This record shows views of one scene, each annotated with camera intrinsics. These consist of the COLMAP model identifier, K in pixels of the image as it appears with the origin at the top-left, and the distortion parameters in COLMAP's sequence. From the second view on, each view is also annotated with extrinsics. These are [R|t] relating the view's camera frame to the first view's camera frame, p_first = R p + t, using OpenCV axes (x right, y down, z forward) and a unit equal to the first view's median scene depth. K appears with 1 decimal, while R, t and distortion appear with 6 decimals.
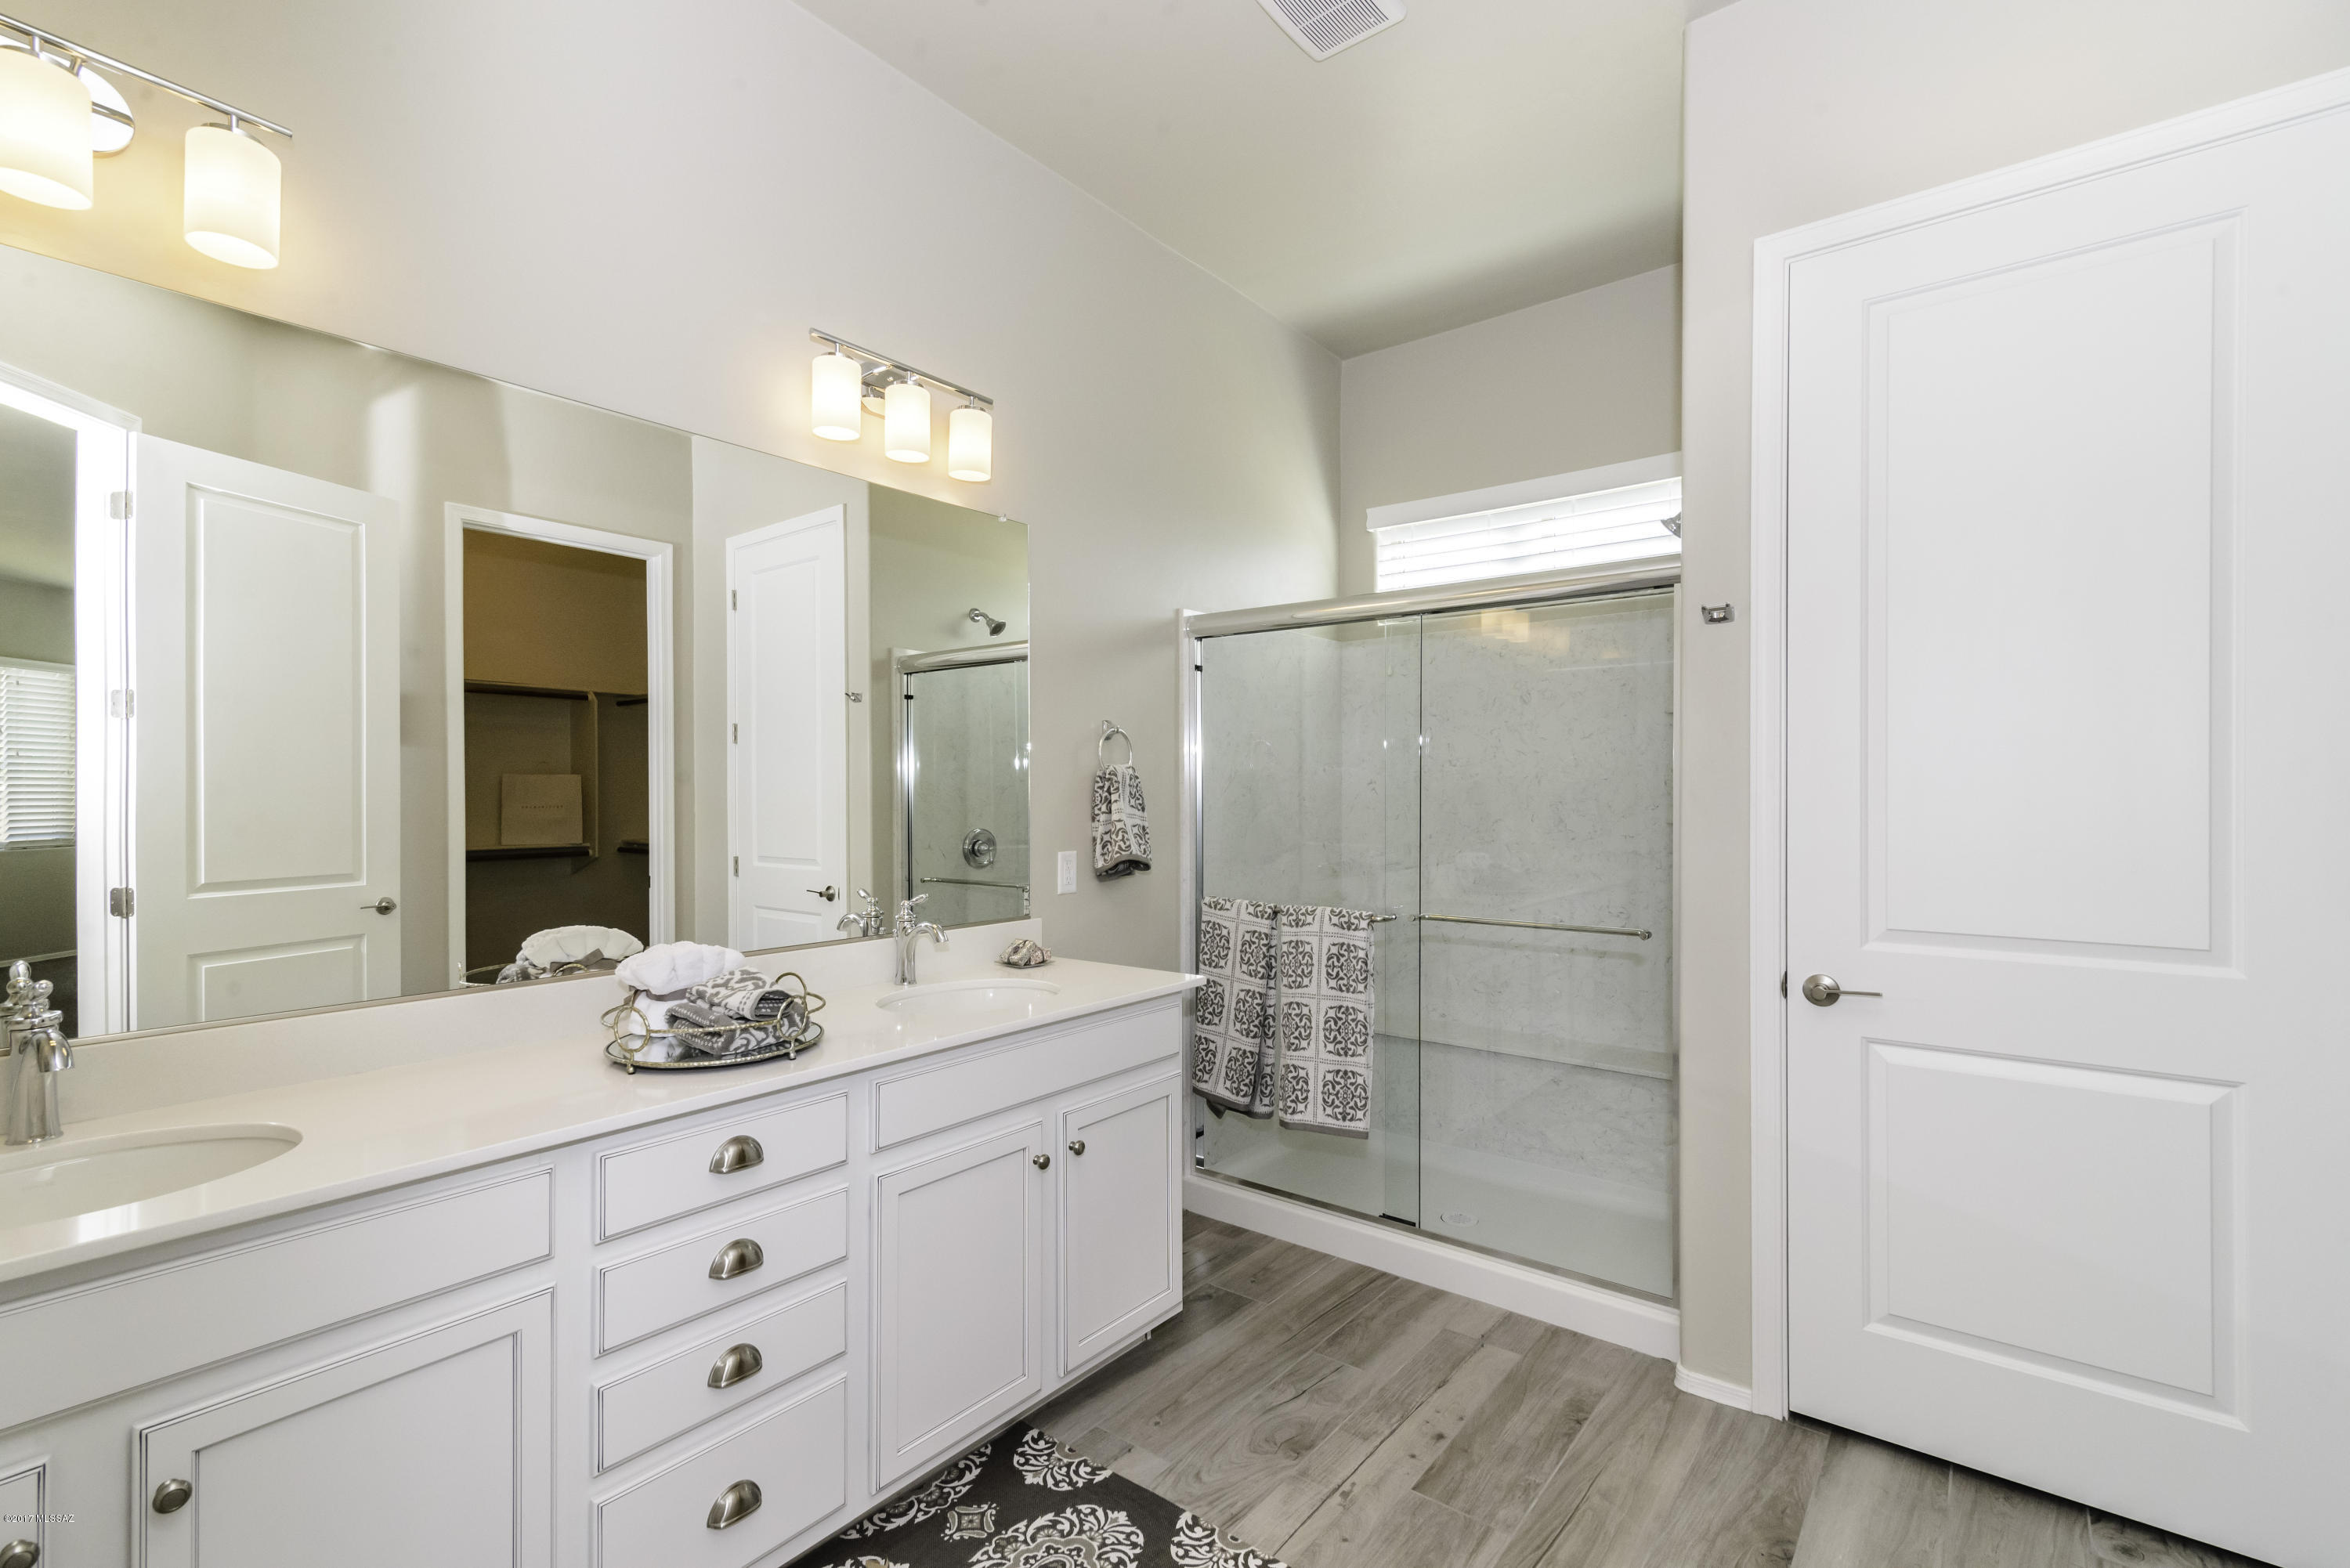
lens RADIAL K [[1049.2, 0, 1175.0], [0, 1049.2, 784.0], [0, 0, 1]] dist [-0.000626, -0.000150]
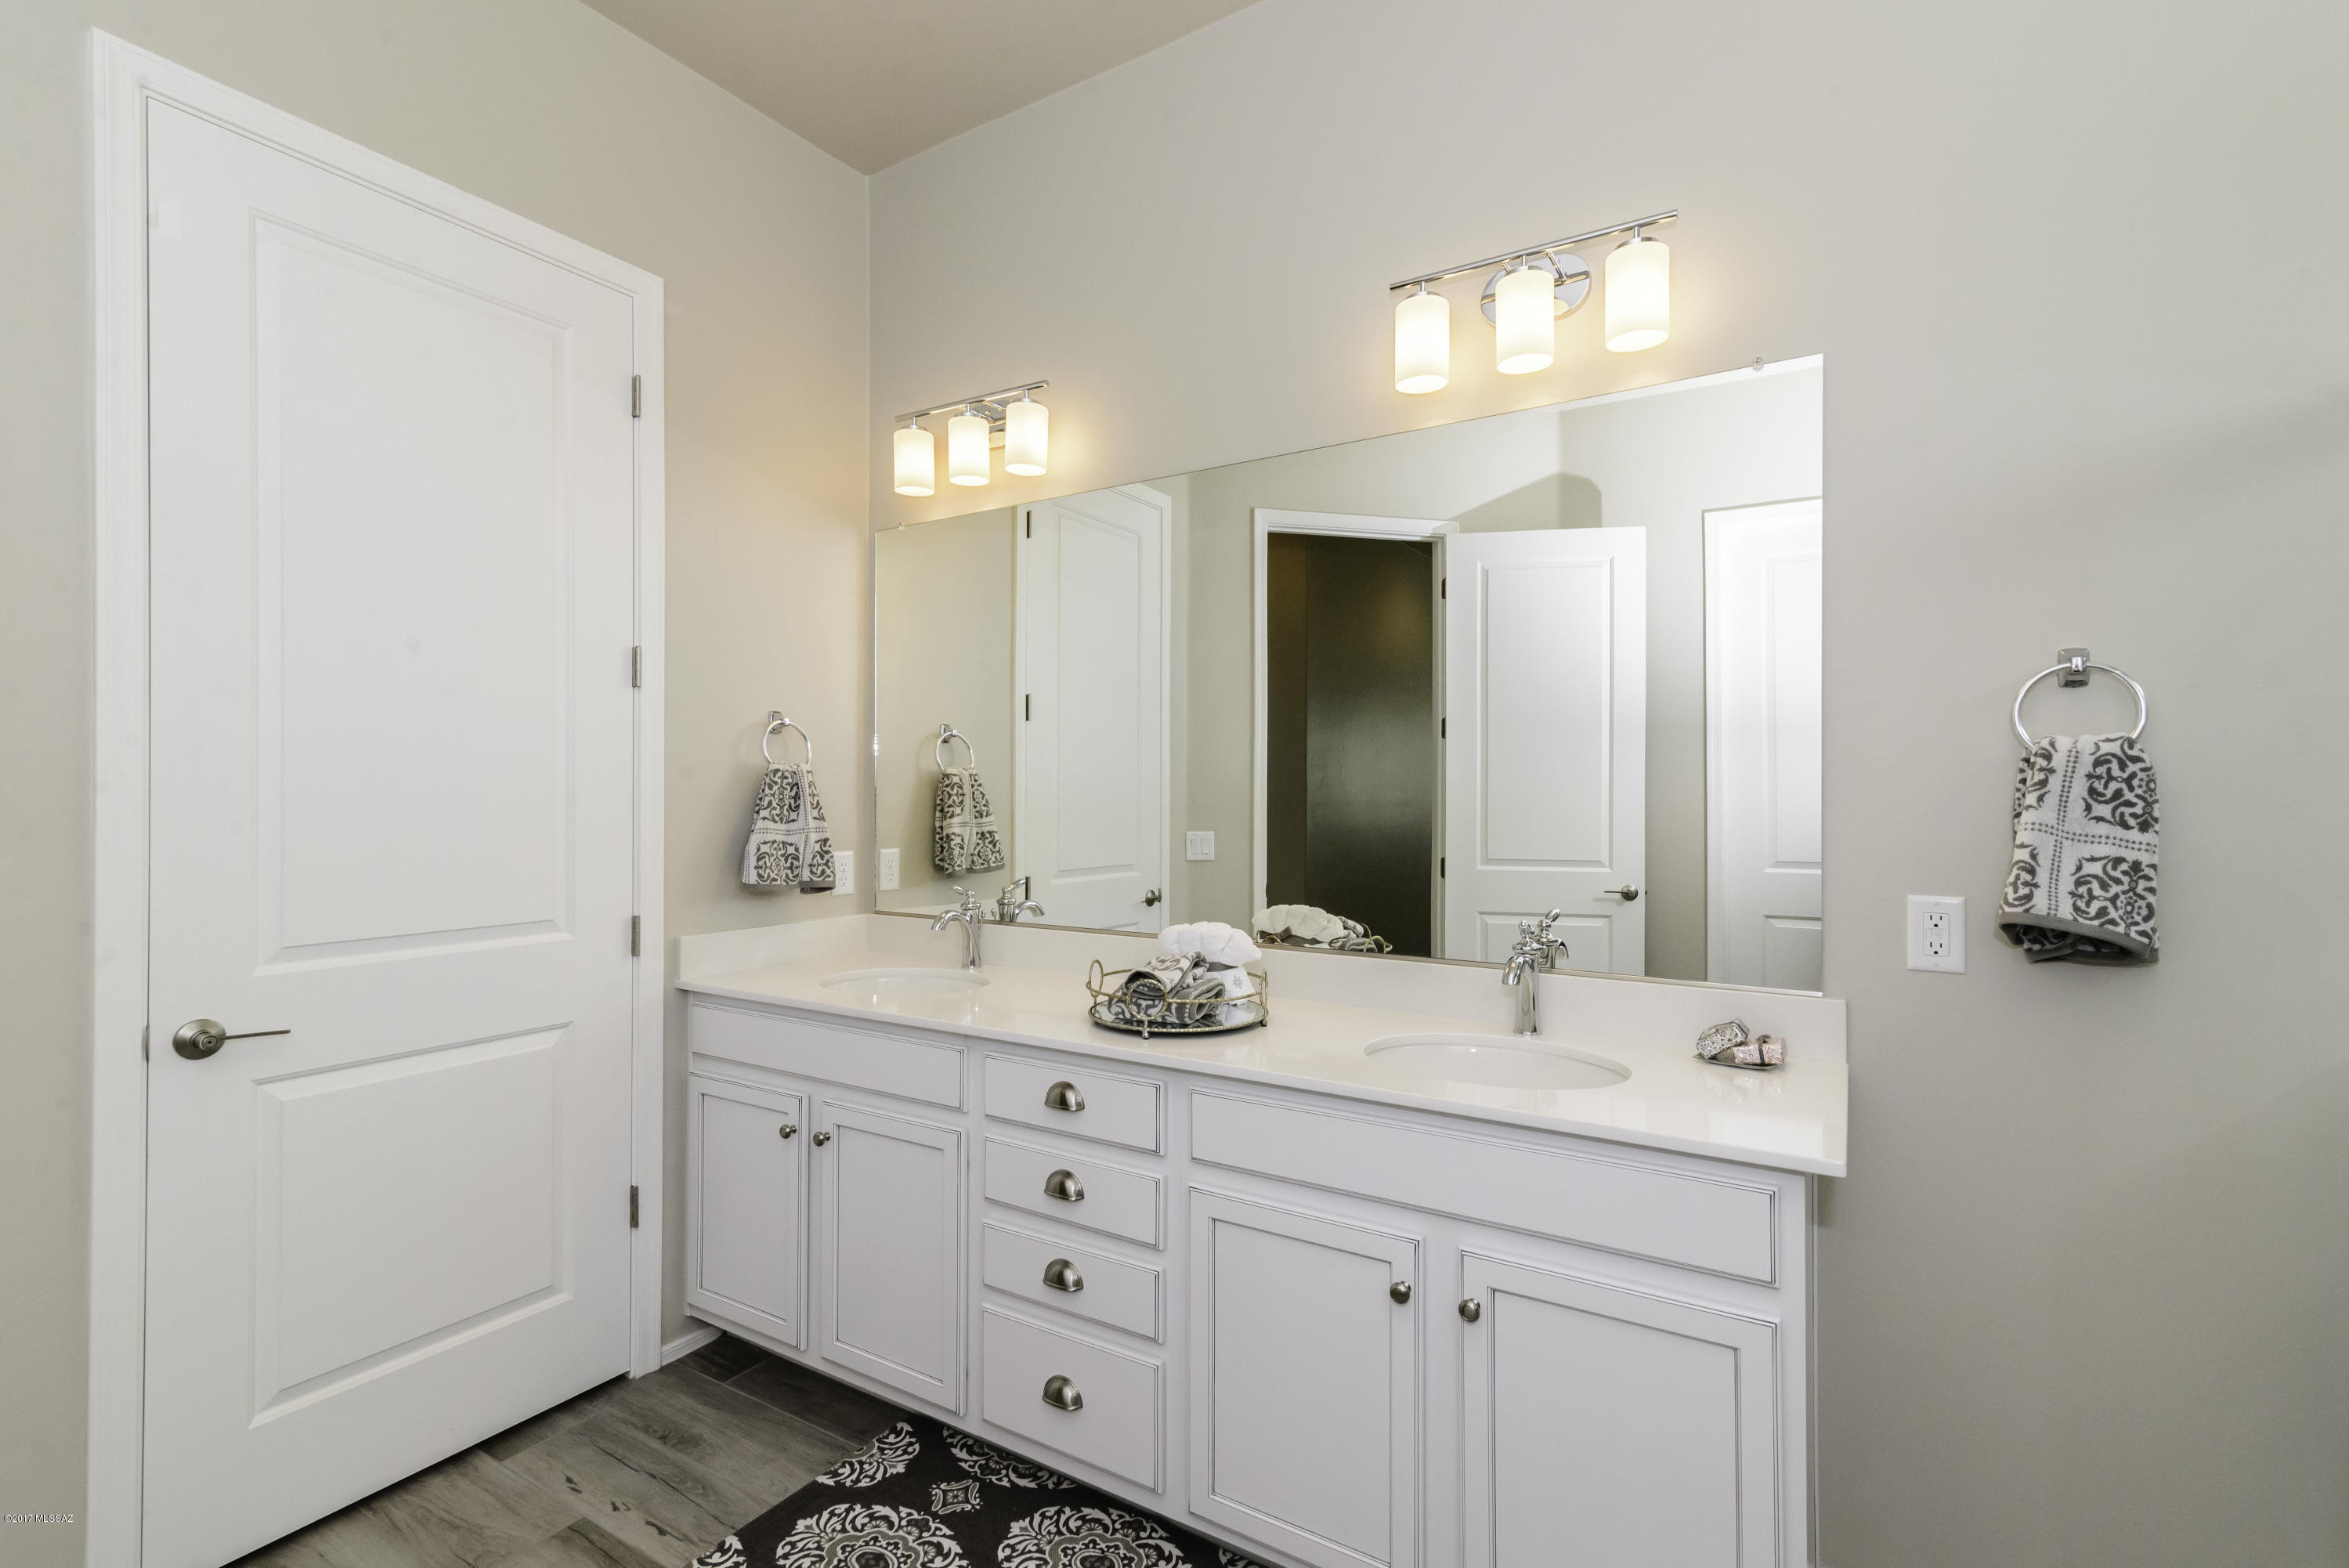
lens RADIAL K [[1065.1, 0, 1174.5], [0, 1065.1, 784.0], [0, 0, 1]] dist [0.001256, -0.000099]
pose [[0.111203, -0.001905, -0.993796, 0.748177], [0.003946, 0.999991, -0.001476, 0.002559], [0.993790, -0.003757, 0.111209, 0.940907]]
